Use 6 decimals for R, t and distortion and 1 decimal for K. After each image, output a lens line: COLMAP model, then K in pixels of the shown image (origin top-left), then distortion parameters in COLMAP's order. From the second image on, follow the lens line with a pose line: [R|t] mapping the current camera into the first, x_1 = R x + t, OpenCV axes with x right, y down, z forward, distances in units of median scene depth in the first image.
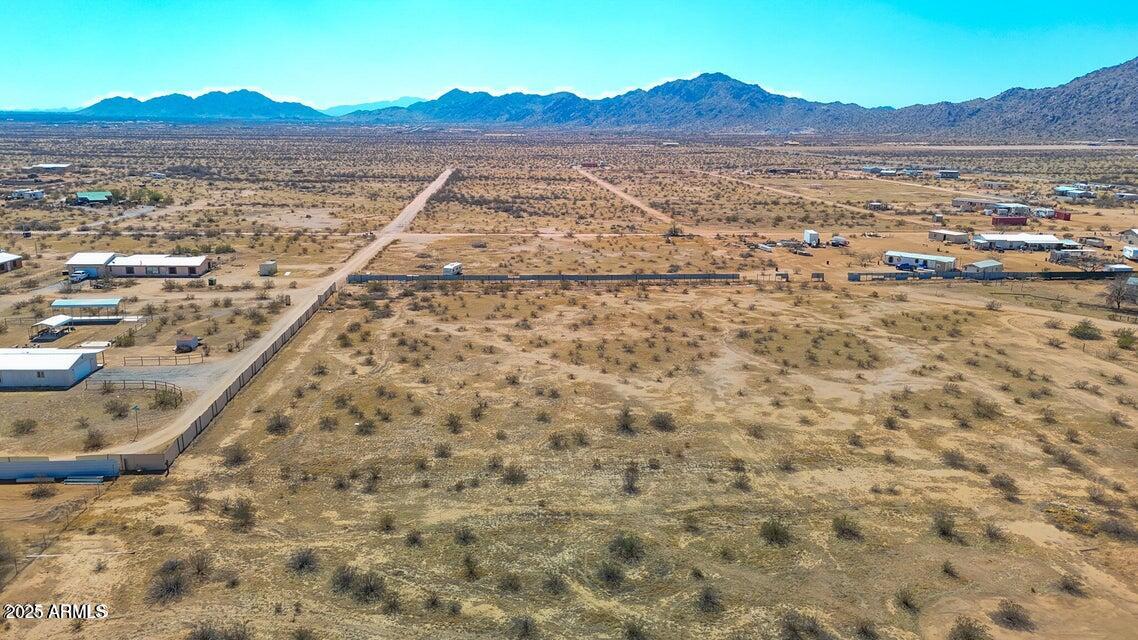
lens RADIAL K [[832.1, 0, 569.0], [0, 832.1, 320.0], [0, 0, 1]] dist [0.080993, -0.077505]
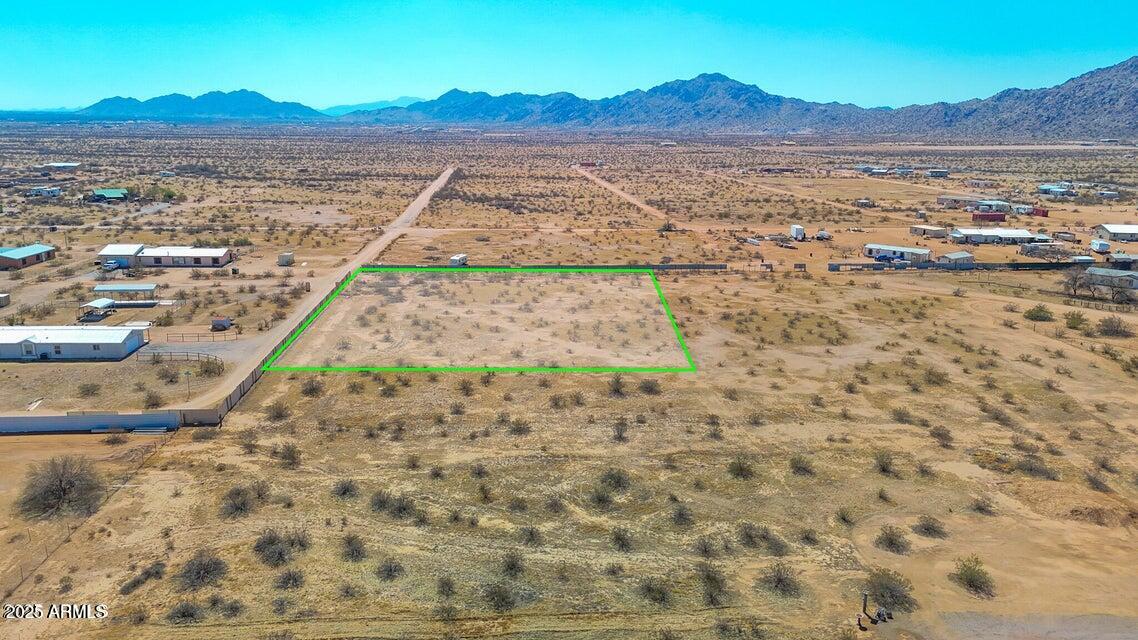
lens RADIAL K [[832.1, 0, 569.0], [0, 832.1, 320.0], [0, 0, 1]] dist [0.080993, -0.077505]
pose [[0.999999, 0.000314, 0.001249, 0.000461], [-0.000314, 1.000000, -0.000027, 0.014992], [-0.001249, 0.000026, 0.999999, -0.064574]]
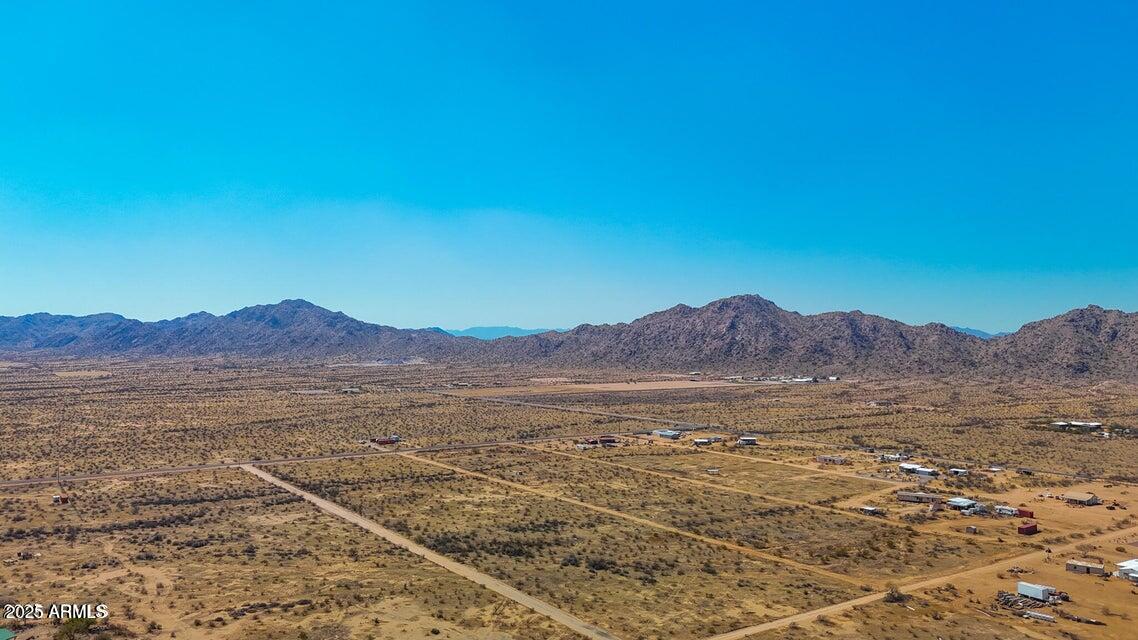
lens RADIAL K [[832.1, 0, 569.0], [0, 832.1, 320.0], [0, 0, 1]] dist [0.080993, -0.077505]
pose [[0.863864, 0.007327, 0.503672, -0.850603], [0.118948, 0.968650, -0.218103, -0.311270], [-0.489480, 0.248322, 0.835910, 0.412208]]
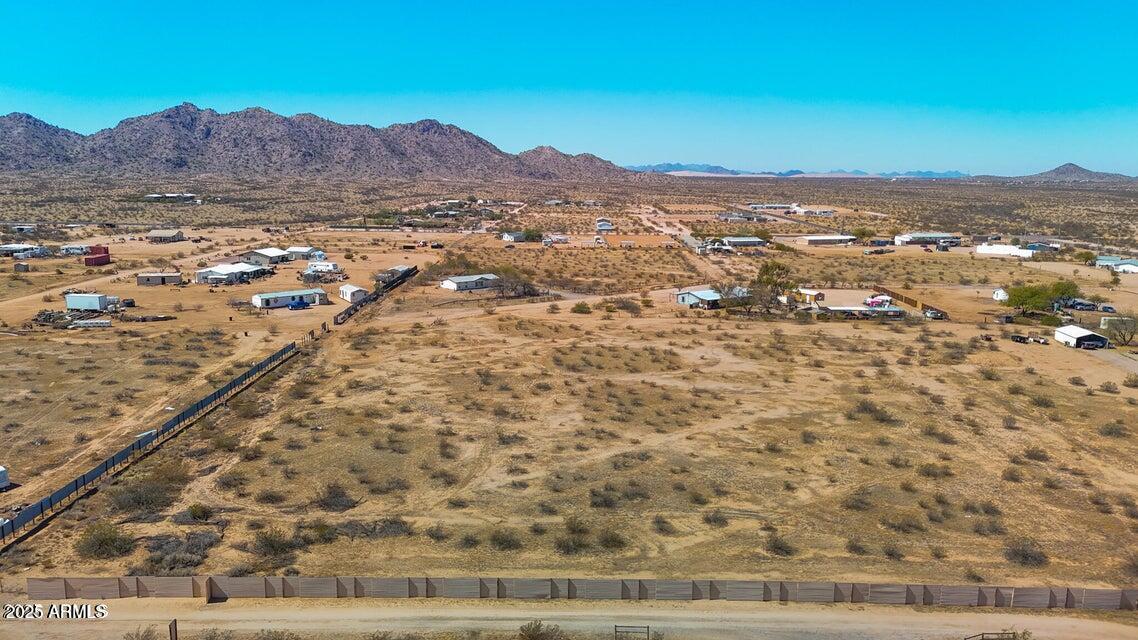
lens RADIAL K [[832.1, 0, 569.0], [0, 832.1, 320.0], [0, 0, 1]] dist [0.080993, -0.077505]
pose [[0.079725, -0.187673, 0.978991, -0.510411], [0.219596, 0.961296, 0.166398, -0.138336], [-0.972328, 0.201716, 0.117851, 0.594988]]
